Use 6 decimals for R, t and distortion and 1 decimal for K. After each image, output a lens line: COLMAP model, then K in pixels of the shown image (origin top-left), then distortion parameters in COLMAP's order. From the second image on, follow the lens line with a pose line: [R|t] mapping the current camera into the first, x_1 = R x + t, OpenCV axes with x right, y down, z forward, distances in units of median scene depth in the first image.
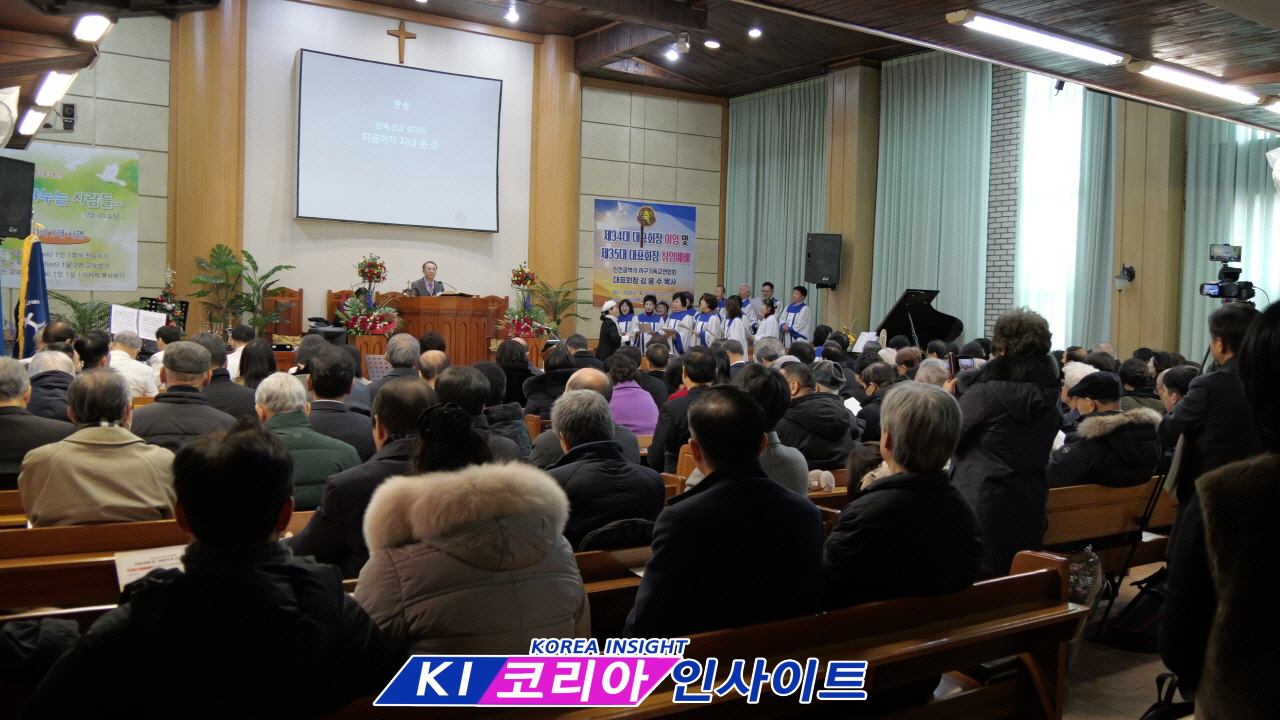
lens RADIAL K [[1079.2, 0, 640.3], [0, 1079.2, 355.4], [0, 0, 1]] dist [0.006482, 0.000325]
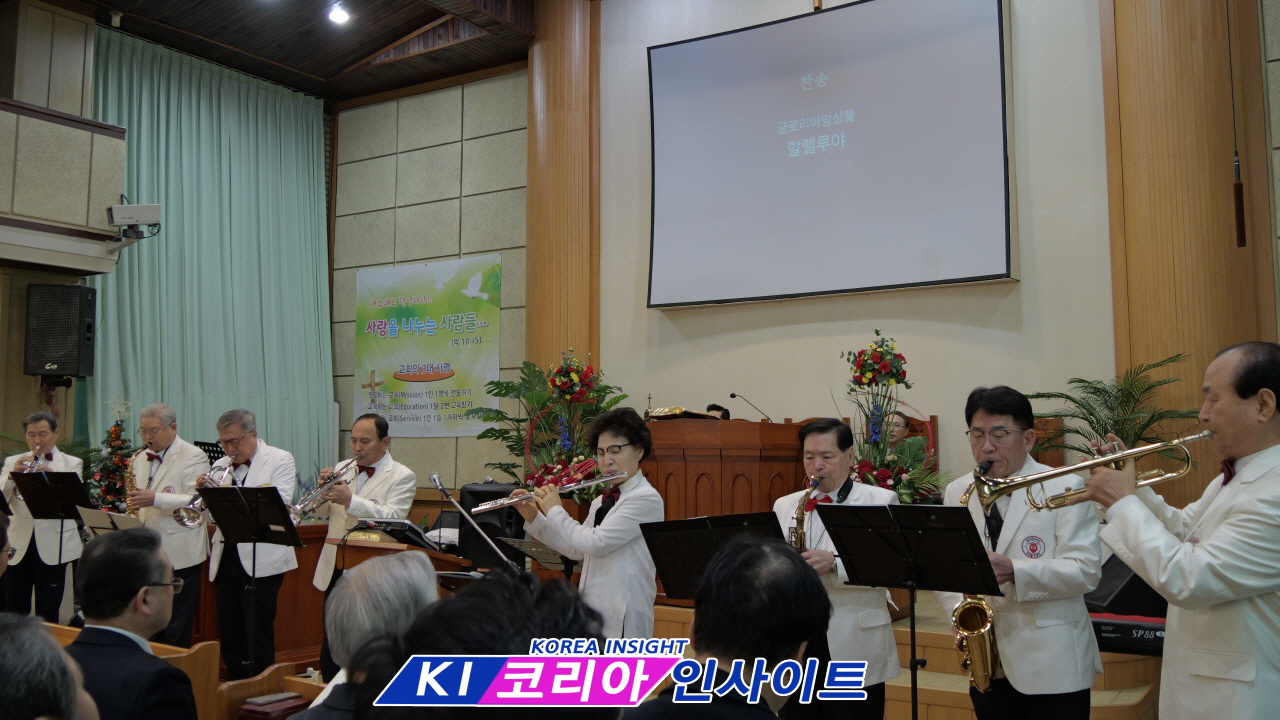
lens RADIAL K [[1079.2, 0, 638.4], [0, 1079.2, 368.0], [0, 0, 1]] dist [0.006482, 0.000325]
pose [[0.405838, -0.096334, -0.908854, 0.242883], [-0.018334, 0.993371, -0.113479, -0.020608], [0.913761, 0.062717, 0.401382, 0.727391]]
